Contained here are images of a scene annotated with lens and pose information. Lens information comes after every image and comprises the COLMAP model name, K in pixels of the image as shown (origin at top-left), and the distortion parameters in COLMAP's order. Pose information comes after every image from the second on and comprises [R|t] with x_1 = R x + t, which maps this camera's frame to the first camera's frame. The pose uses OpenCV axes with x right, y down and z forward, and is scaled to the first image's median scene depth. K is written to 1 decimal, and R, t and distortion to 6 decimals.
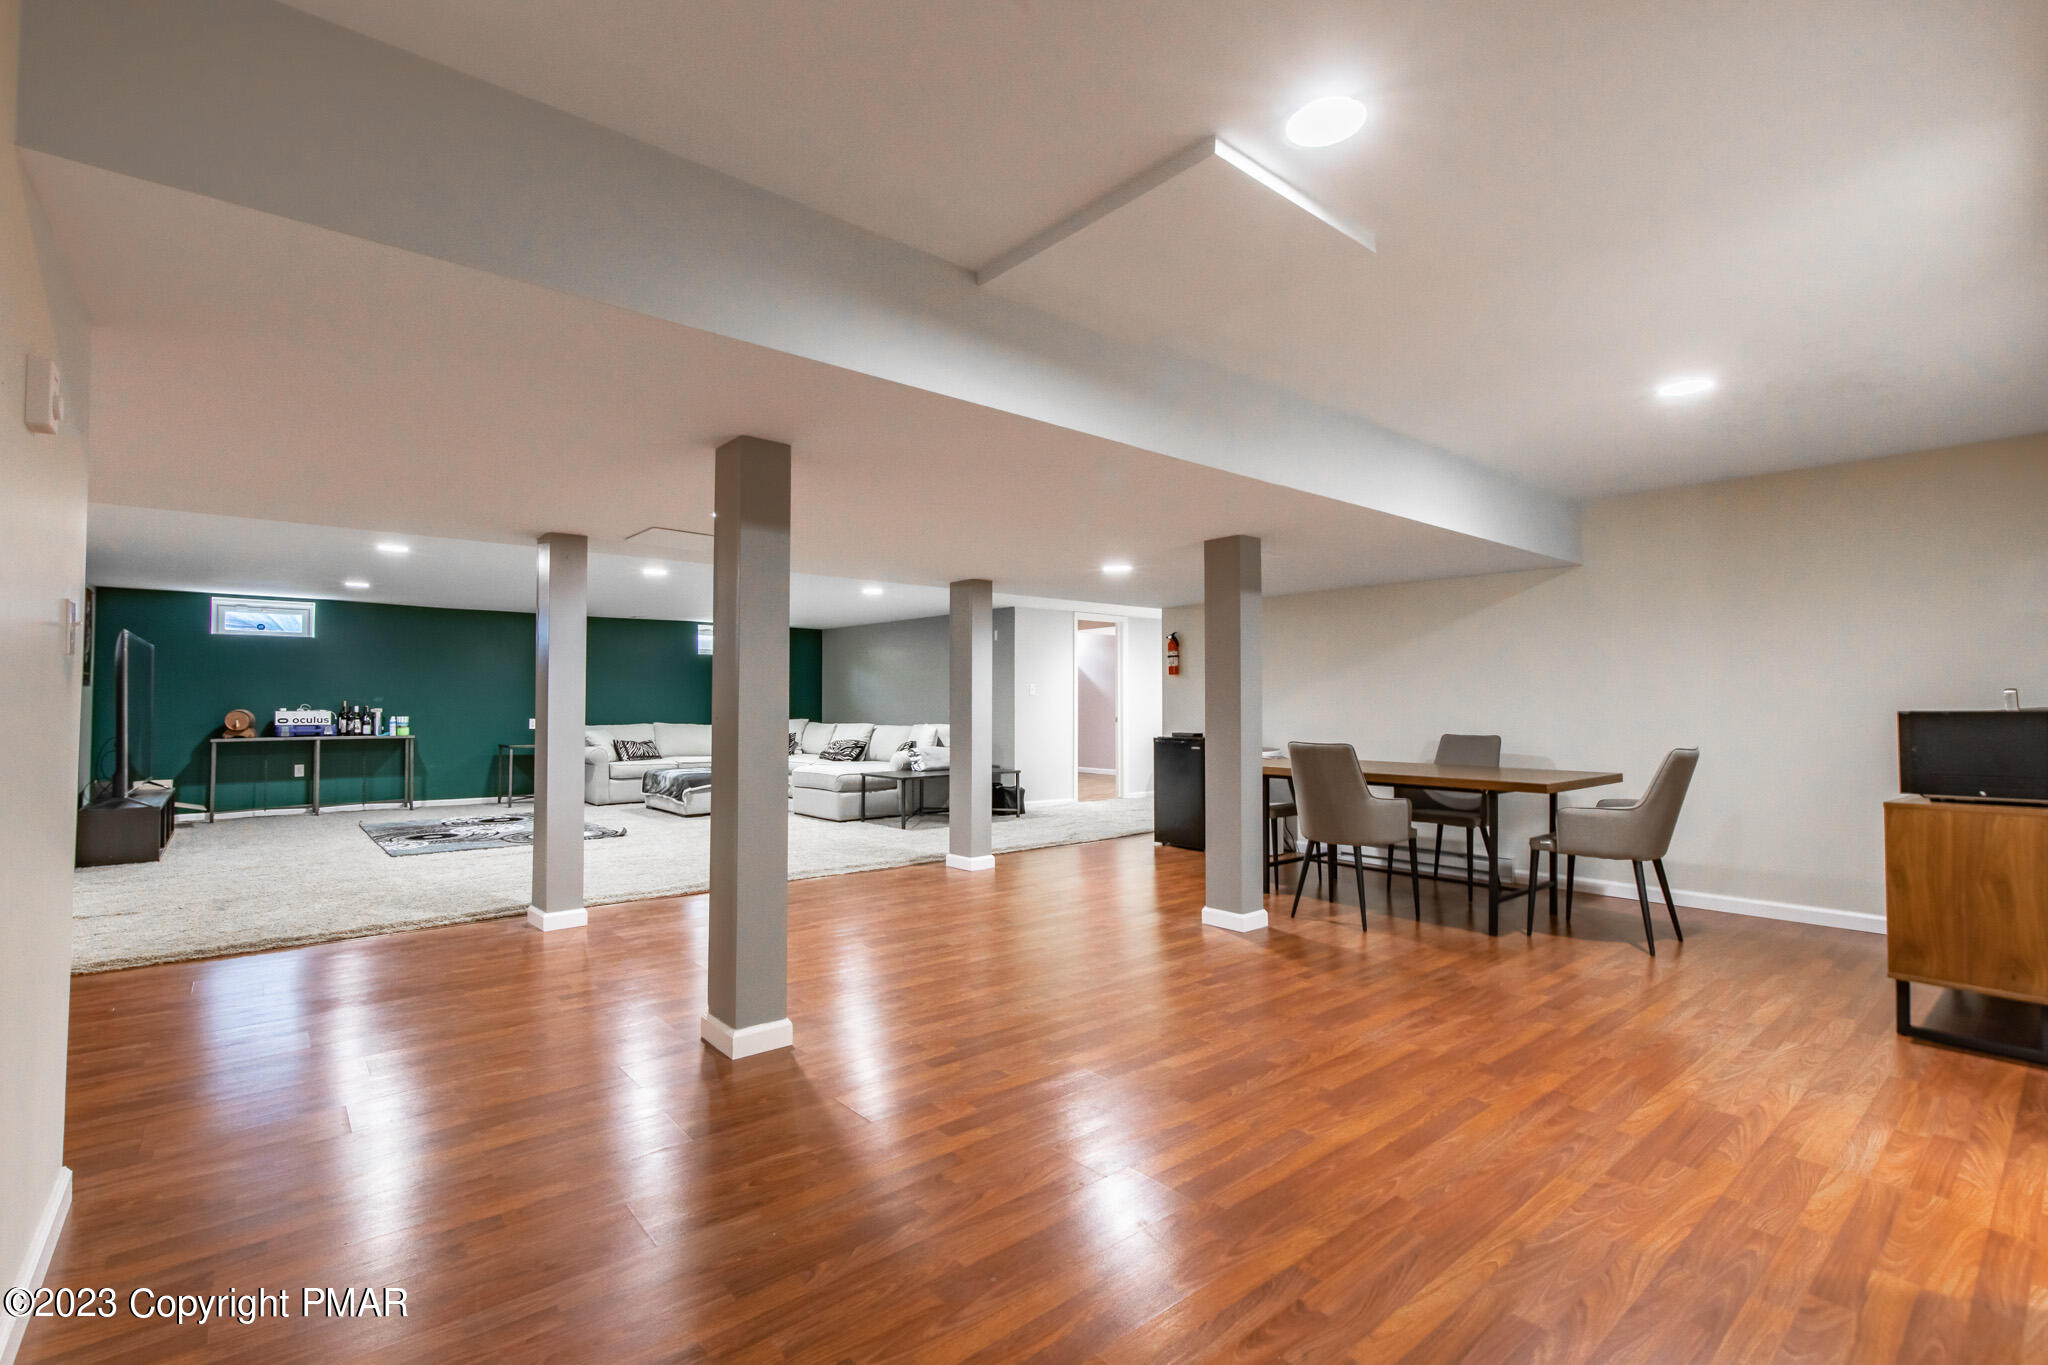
lens RADIAL K [[893.9, 0, 1021.3], [0, 893.9, 696.7], [0, 0, 1]] dist [-0.000767, 0.001612]
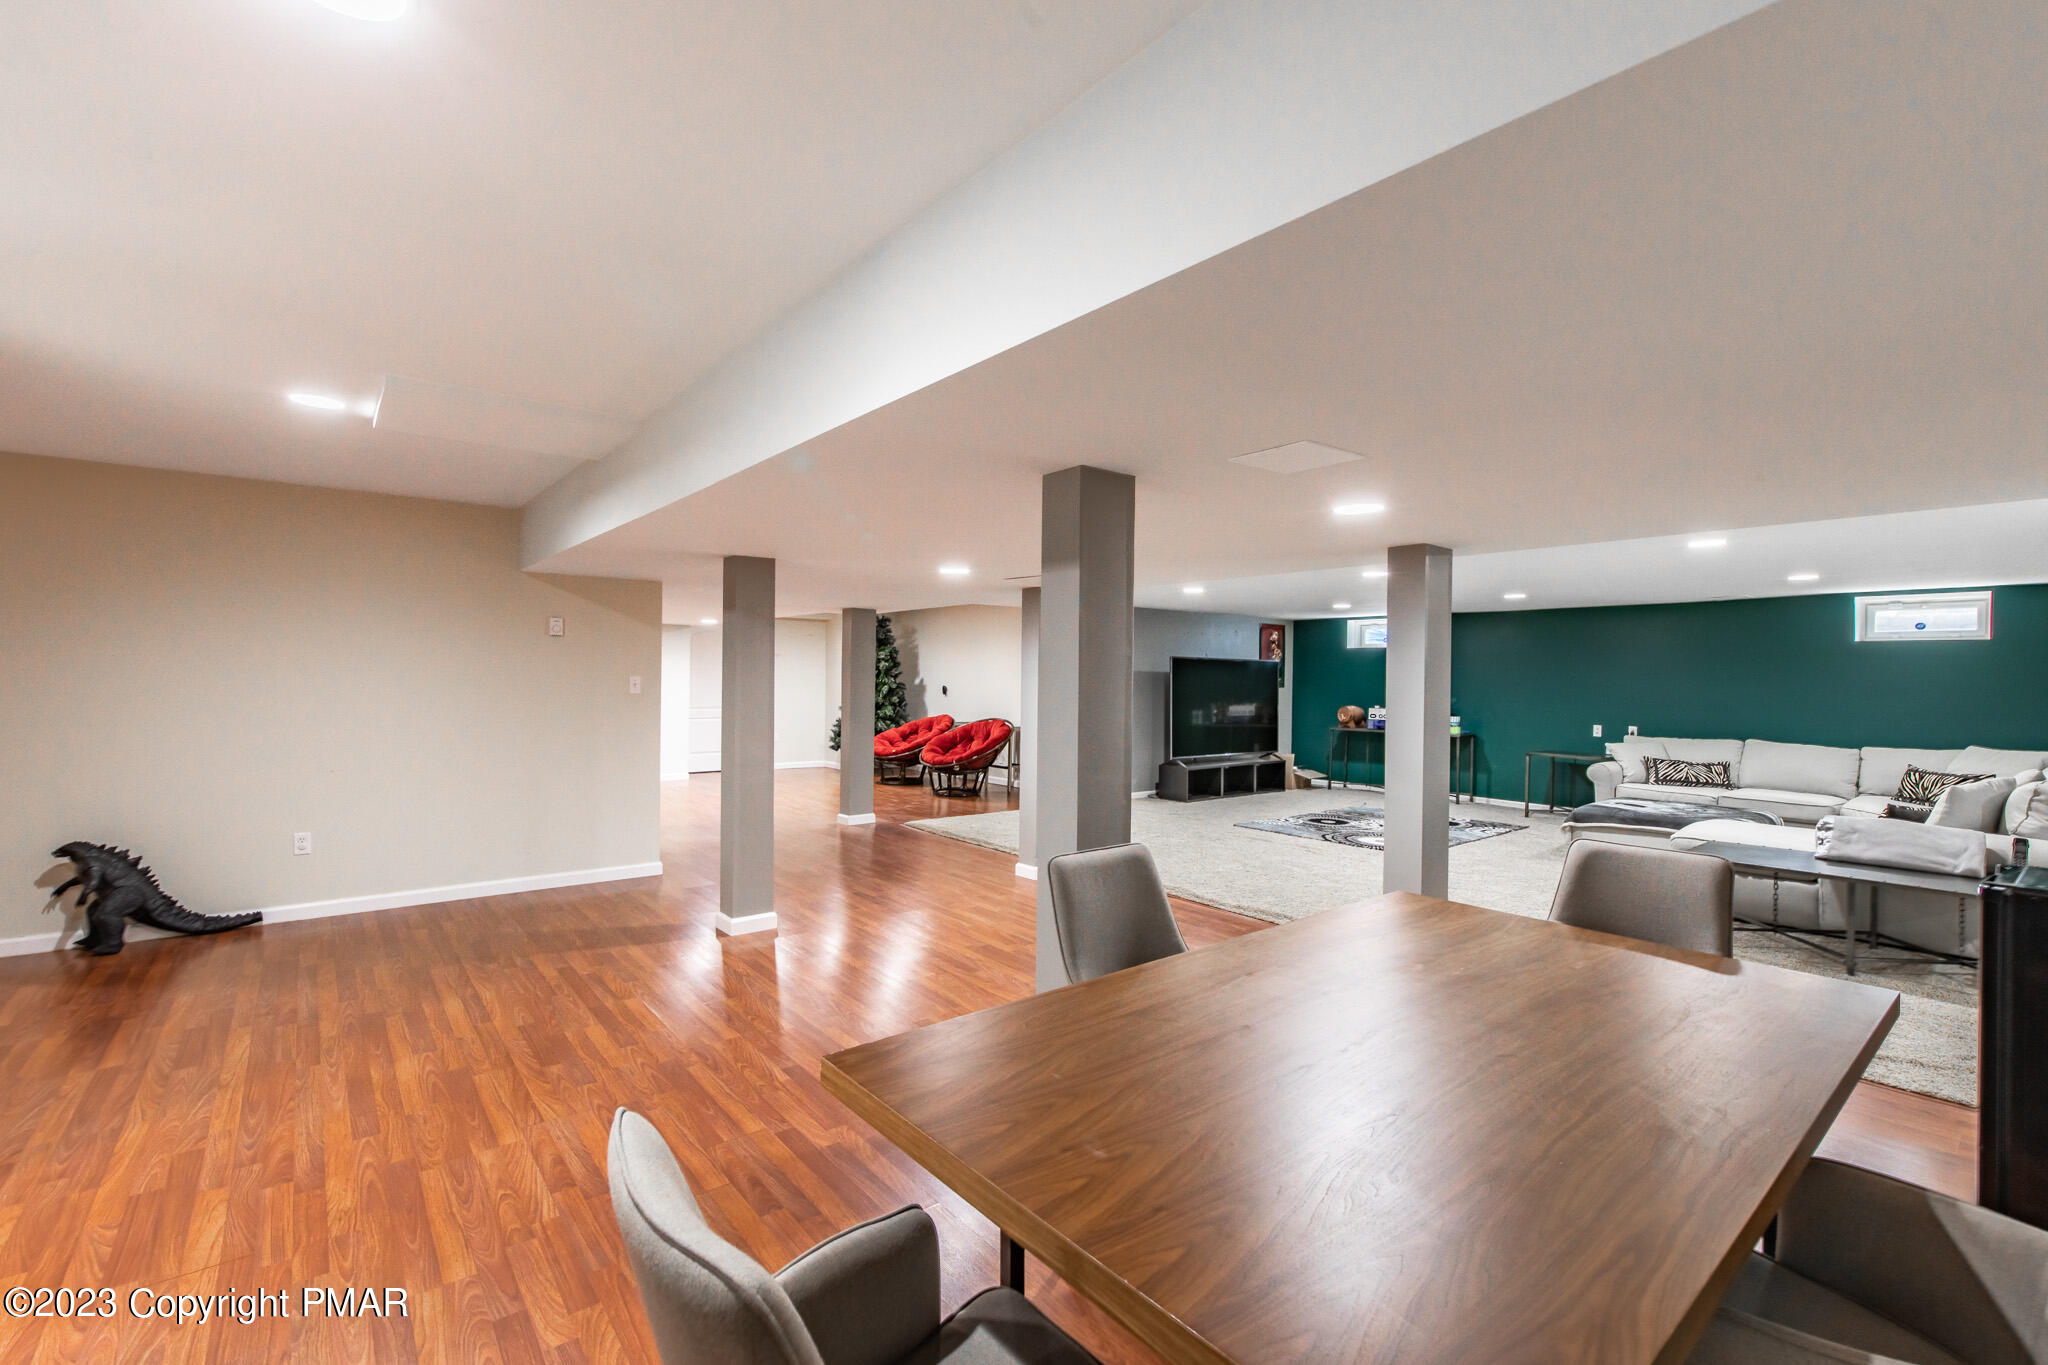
lens RADIAL K [[893.9, 0, 1023.2], [0, 893.9, 676.9], [0, 0, 1]] dist [-0.000767, 0.001612]
pose [[-0.015546, -0.000217, -0.999879, 1.570159], [-0.004771, 0.999989, -0.000143, -0.094327], [0.999868, 0.004768, -0.015546, 1.803982]]
